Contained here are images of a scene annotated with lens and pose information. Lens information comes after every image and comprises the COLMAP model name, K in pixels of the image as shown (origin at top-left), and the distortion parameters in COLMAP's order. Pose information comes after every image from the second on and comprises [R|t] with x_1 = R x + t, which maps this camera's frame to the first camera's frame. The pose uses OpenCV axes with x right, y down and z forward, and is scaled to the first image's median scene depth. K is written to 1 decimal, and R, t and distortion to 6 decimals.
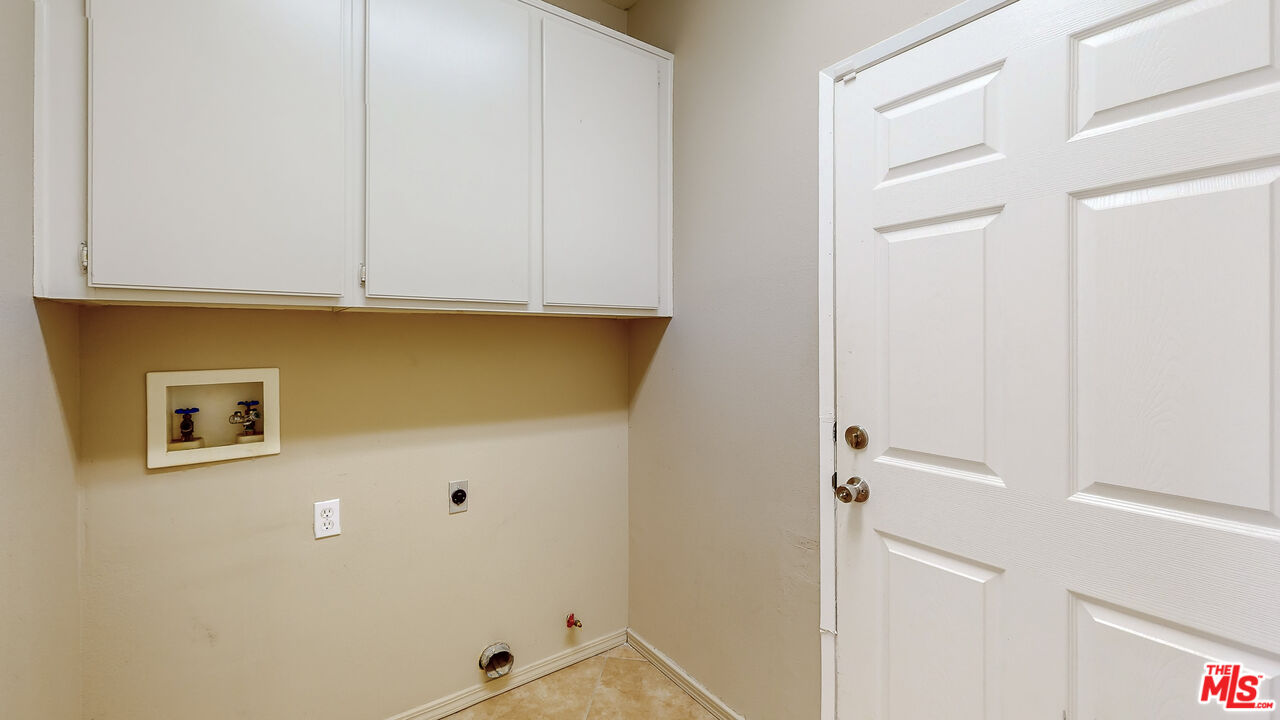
lens RADIAL K [[525.4, 0, 678.5], [0, 525.4, 339.0], [0, 0, 1]] dist [0.001818, 0.000446]
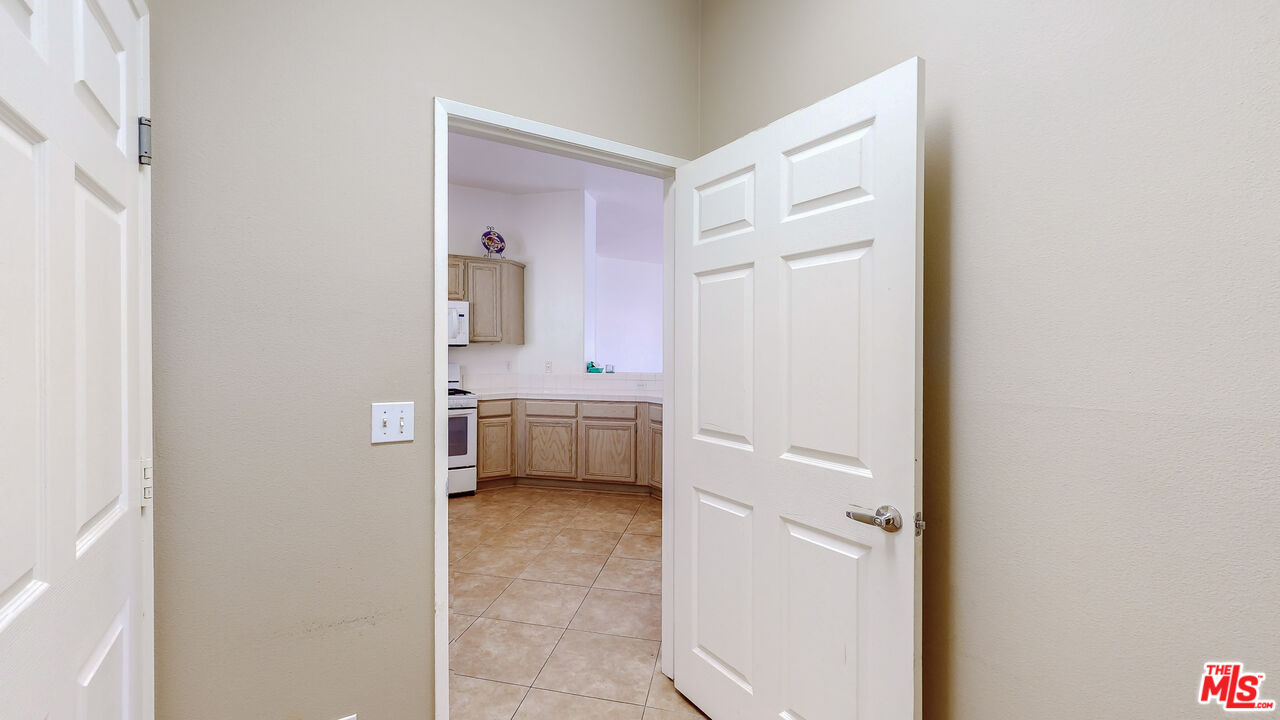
lens RADIAL K [[525.4, 0, 626.4], [0, 525.4, 357.1], [0, 0, 1]] dist [0.001818, 0.000446]
pose [[0.995008, 0.008406, -0.099444, 0.185046], [-0.007287, 0.999906, 0.011617, -0.000347], [0.099532, -0.010834, 0.994975, -0.233468]]
